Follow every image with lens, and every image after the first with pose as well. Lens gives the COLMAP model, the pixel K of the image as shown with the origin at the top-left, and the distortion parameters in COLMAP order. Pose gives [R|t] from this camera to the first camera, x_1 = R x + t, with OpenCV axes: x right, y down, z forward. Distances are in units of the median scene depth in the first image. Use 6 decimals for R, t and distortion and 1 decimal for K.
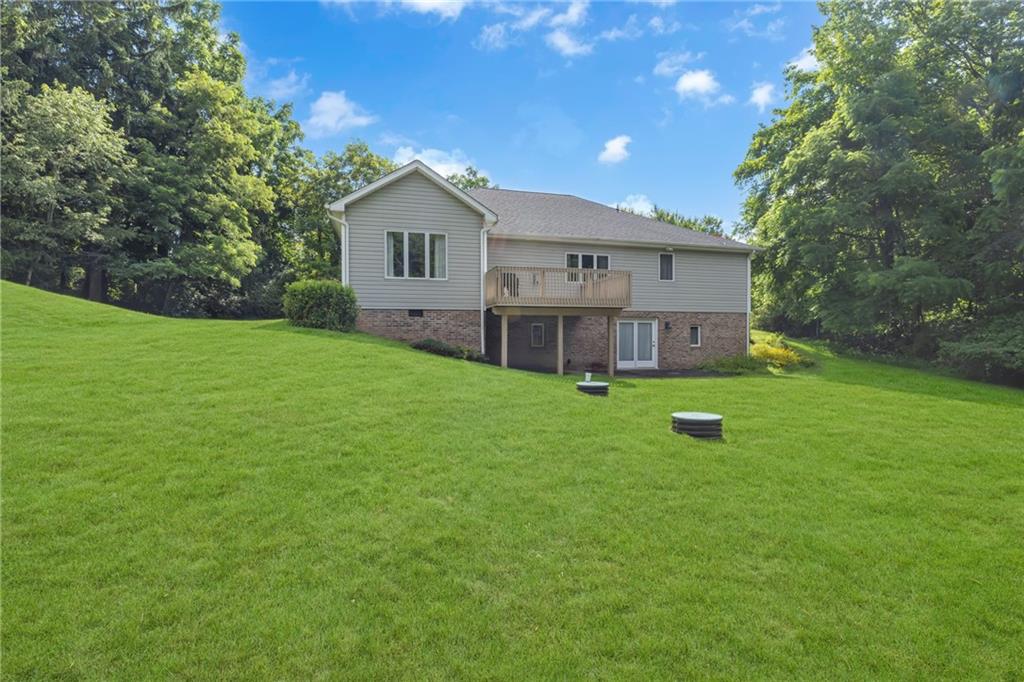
lens RADIAL K [[453.7, 0, 508.5], [0, 453.7, 342.8], [0, 0, 1]] dist [0.009178, 0.000588]
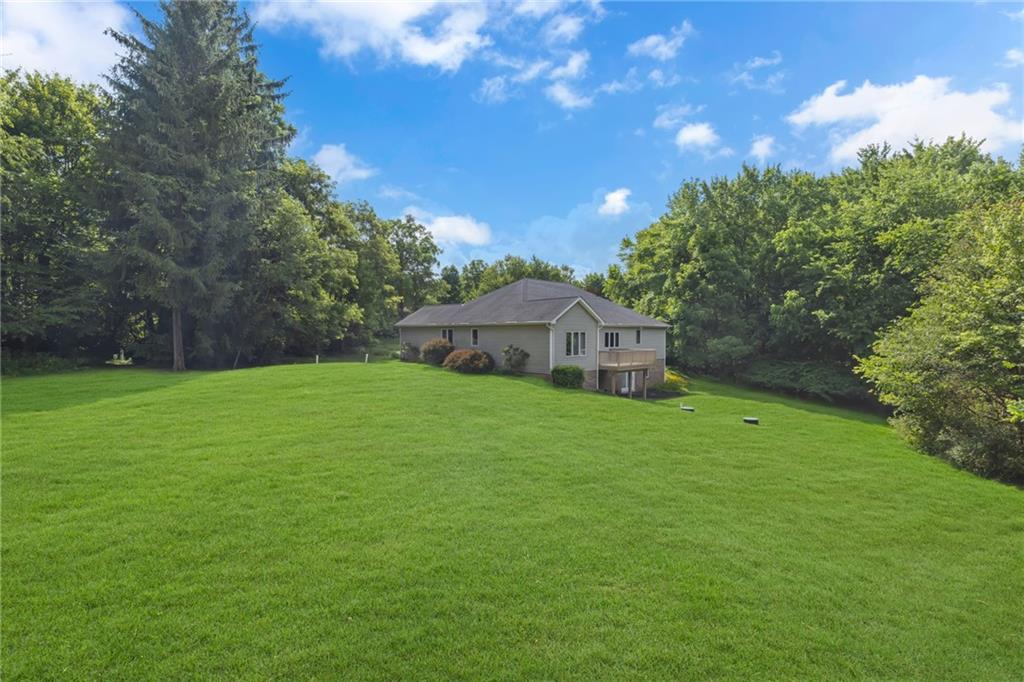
lens RADIAL K [[453.7, 0, 517.7], [0, 453.7, 347.5], [0, 0, 1]] dist [0.009178, 0.000588]
pose [[0.889084, -0.005204, 0.457714, -1.268383], [0.000561, 0.999947, 0.010278, -0.191279], [-0.457743, -0.008881, 0.889040, -0.587059]]
